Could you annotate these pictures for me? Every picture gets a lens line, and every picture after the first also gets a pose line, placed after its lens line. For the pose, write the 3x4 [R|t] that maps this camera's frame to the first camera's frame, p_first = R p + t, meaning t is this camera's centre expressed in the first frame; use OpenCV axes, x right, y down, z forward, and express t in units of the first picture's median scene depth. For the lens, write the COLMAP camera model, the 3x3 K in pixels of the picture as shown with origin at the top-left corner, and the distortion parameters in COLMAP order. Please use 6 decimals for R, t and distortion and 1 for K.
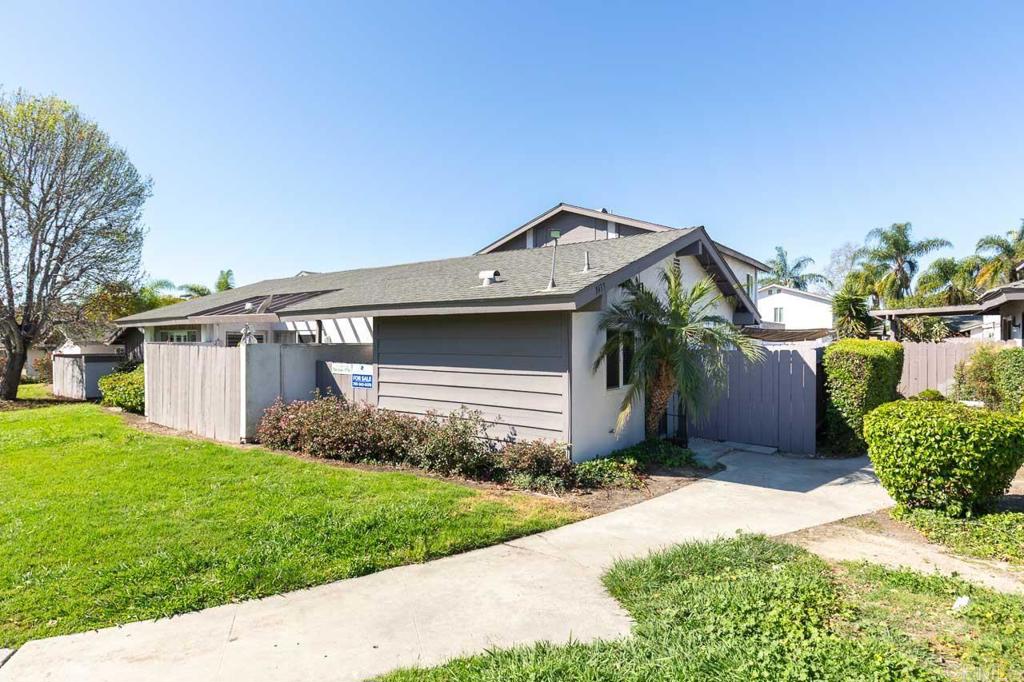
lens RADIAL K [[560.2, 0, 511.0], [0, 560.2, 341.5], [0, 0, 1]] dist [-0.025855, 0.000103]
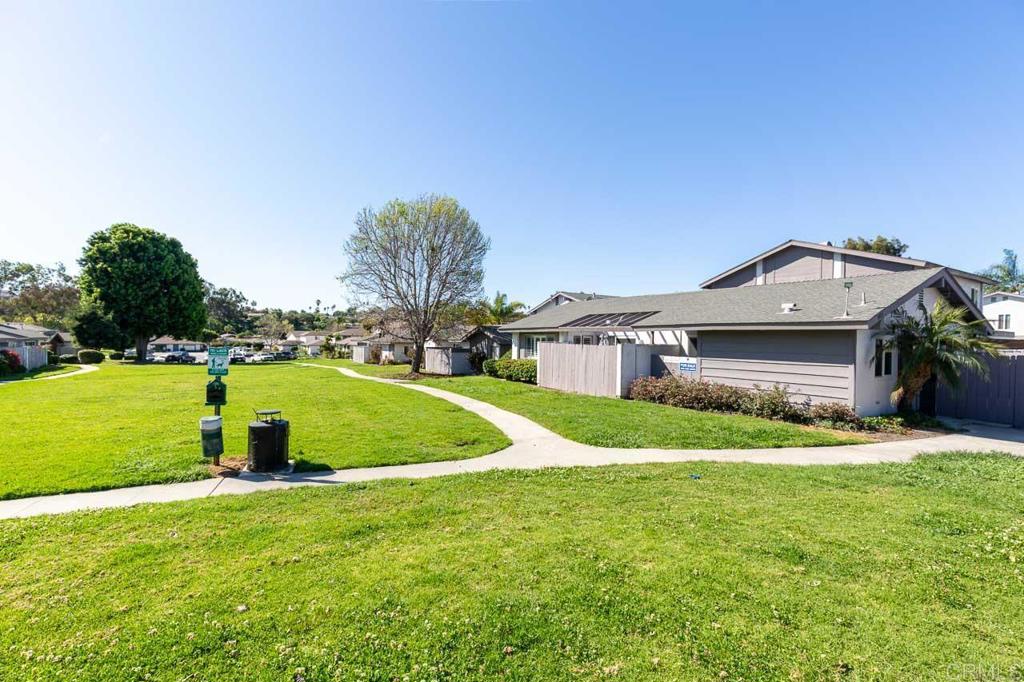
lens RADIAL K [[454.4, 0, 511.9], [0, 454.4, 342.7], [0, 0, 1]] dist [-0.003665, 0.000618]
pose [[0.929355, 0.017709, -0.368762, -0.275970], [-0.017220, 0.999841, 0.004617, -0.000730], [0.368785, 0.002060, 0.929512, -0.519443]]
